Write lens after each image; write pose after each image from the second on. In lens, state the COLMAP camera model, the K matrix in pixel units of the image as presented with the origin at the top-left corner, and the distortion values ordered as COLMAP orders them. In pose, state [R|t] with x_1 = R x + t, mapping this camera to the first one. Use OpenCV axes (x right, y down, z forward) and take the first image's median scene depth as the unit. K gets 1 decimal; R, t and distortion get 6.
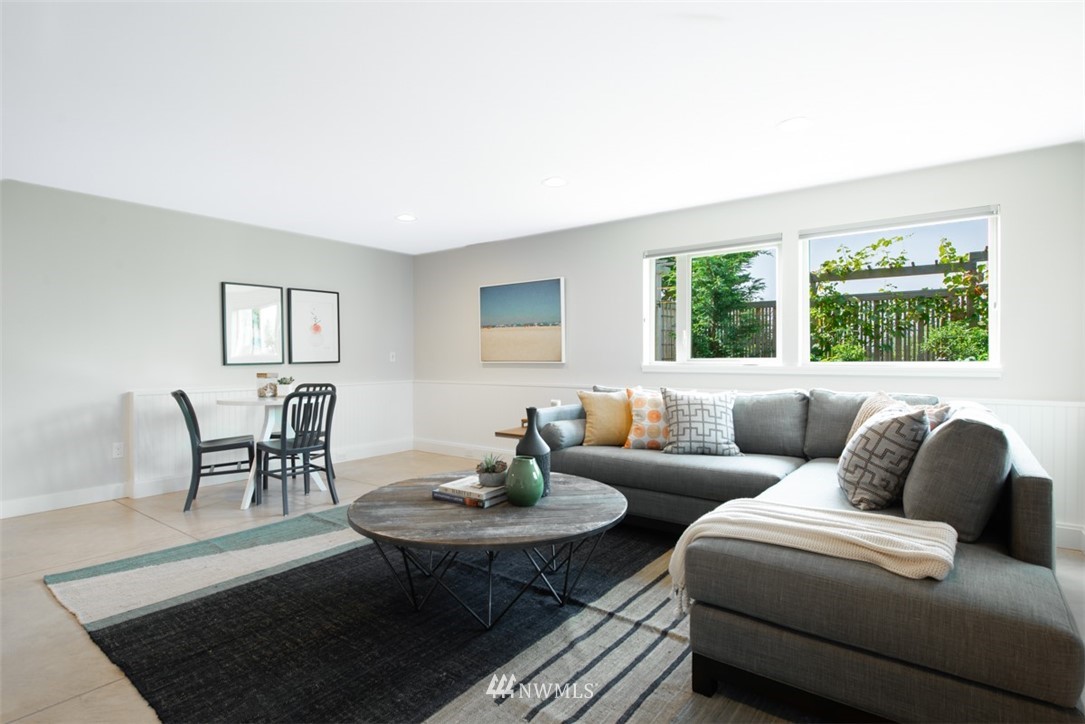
lens RADIAL K [[545.8, 0, 542.5], [0, 545.8, 362.0], [0, 0, 1]] dist [-0.001419, -0.002016]
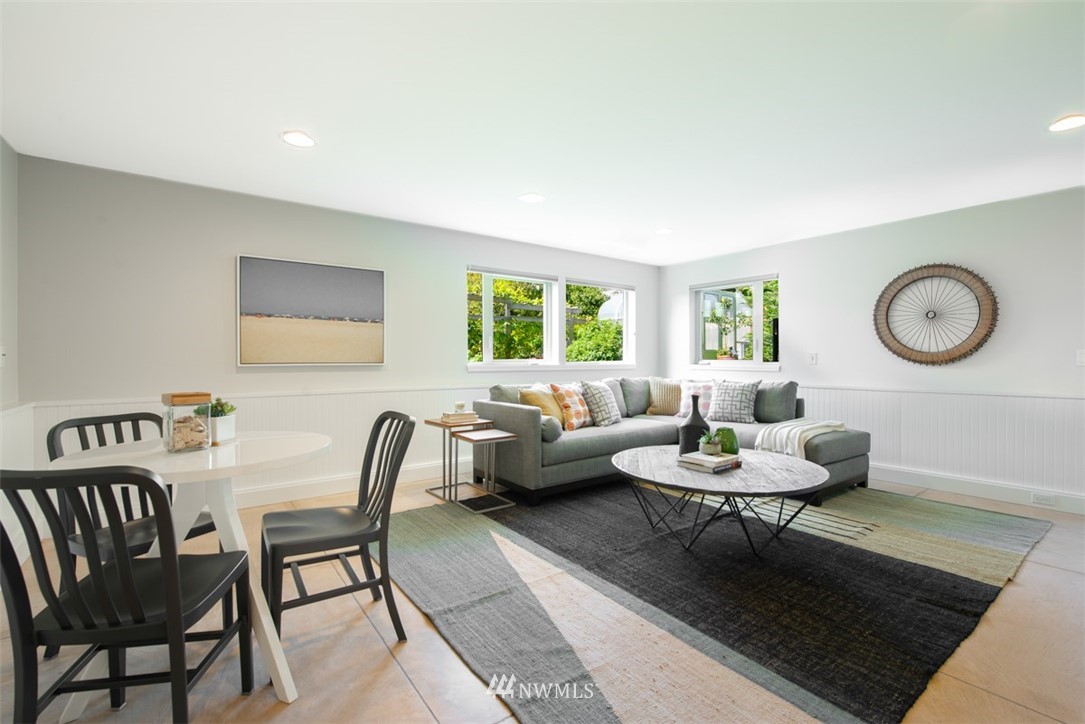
lens RADIAL K [[479.2, 0, 542.5], [0, 479.2, 362.0], [0, 0, 1]] dist [-0.019458, -0.000415]
pose [[0.269699, -0.001812, 0.962943, -0.958449], [0.010643, 0.999943, -0.001099, 0.001091], [-0.962886, 0.010545, 0.269703, 0.782901]]
